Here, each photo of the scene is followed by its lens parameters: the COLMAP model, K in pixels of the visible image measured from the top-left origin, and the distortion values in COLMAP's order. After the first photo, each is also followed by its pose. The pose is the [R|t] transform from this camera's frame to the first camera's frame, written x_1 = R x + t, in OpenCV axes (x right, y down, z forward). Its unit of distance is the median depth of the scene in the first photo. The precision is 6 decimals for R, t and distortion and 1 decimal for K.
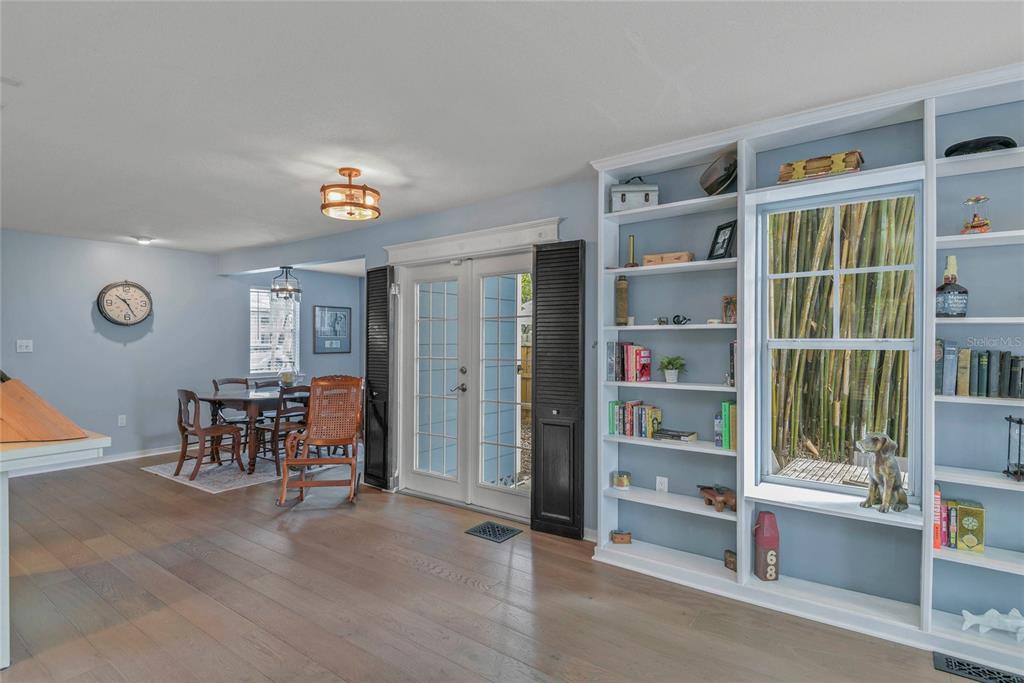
lens RADIAL K [[517.9, 0, 514.1], [0, 517.9, 342.8], [0, 0, 1]] dist [0.002499, -0.001201]
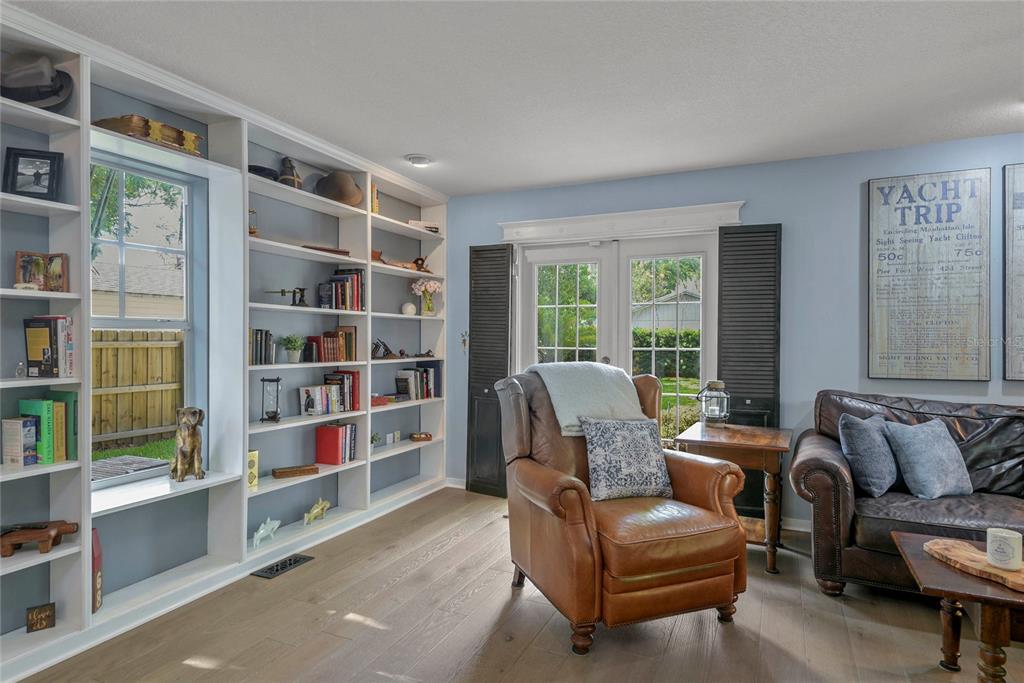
lens RADIAL K [[590.6, 0, 510.6], [0, 590.6, 337.6], [0, 0, 1]] dist [0.033170, -0.003890]
pose [[-0.199938, -0.002060, 0.979806, -0.264832], [-0.000055, 0.999998, 0.002091, 0.012830], [-0.979808, 0.000364, -0.199938, 0.257232]]
